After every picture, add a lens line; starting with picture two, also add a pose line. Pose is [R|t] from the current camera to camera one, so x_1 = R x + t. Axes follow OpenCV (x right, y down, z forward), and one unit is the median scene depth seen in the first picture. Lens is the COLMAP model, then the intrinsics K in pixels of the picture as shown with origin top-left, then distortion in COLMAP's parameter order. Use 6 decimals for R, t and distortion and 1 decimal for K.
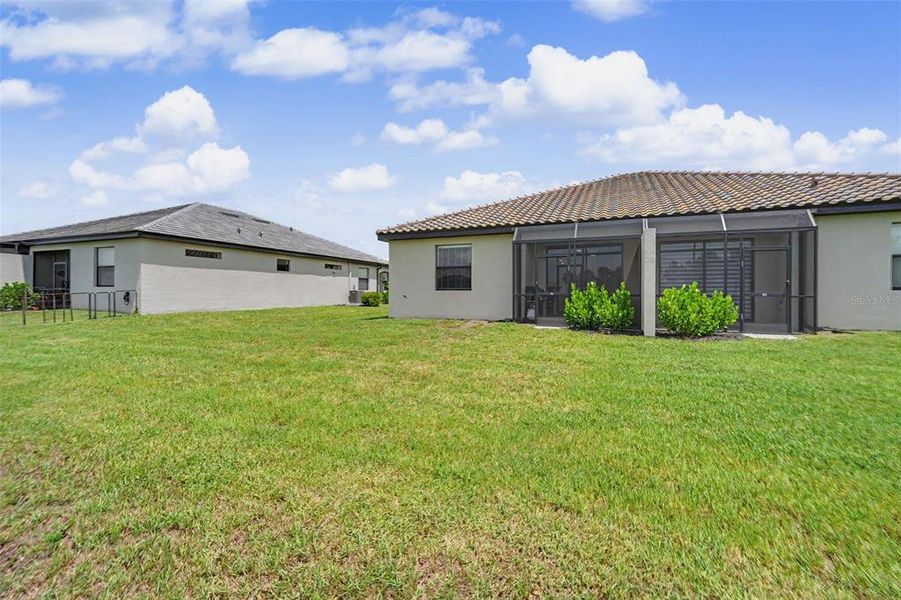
lens RADIAL K [[401.3, 0, 449.6], [0, 401.3, 302.3], [0, 0, 1]] dist [-0.000177, -0.000096]
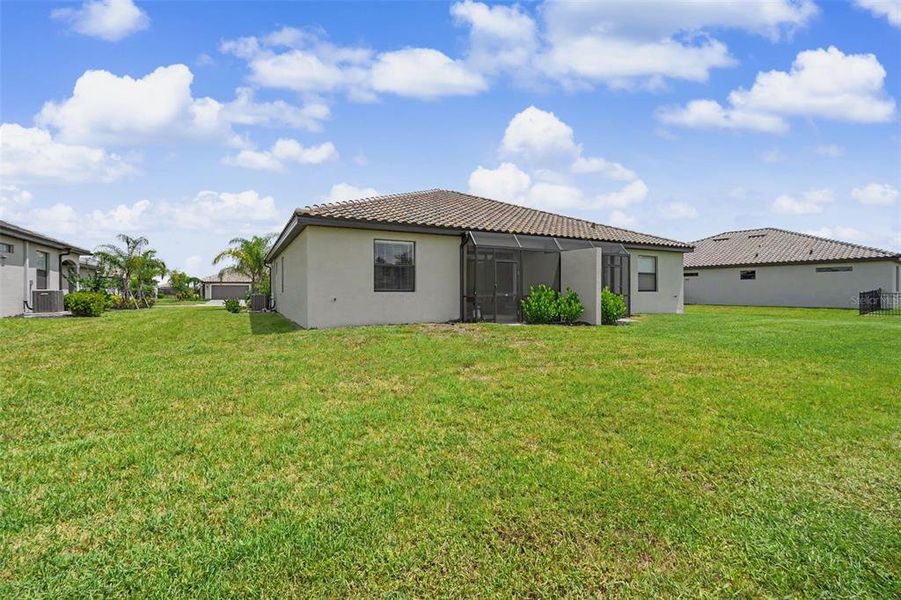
lens RADIAL K [[401.3, 0, 449.6], [0, 401.3, 302.3], [0, 0, 1]] dist [-0.000177, -0.000096]
pose [[0.636857, -0.023976, 0.770609, -0.614205], [0.020248, 0.999692, 0.014369, -0.016927], [-0.770716, 0.006453, 0.637146, 0.346026]]
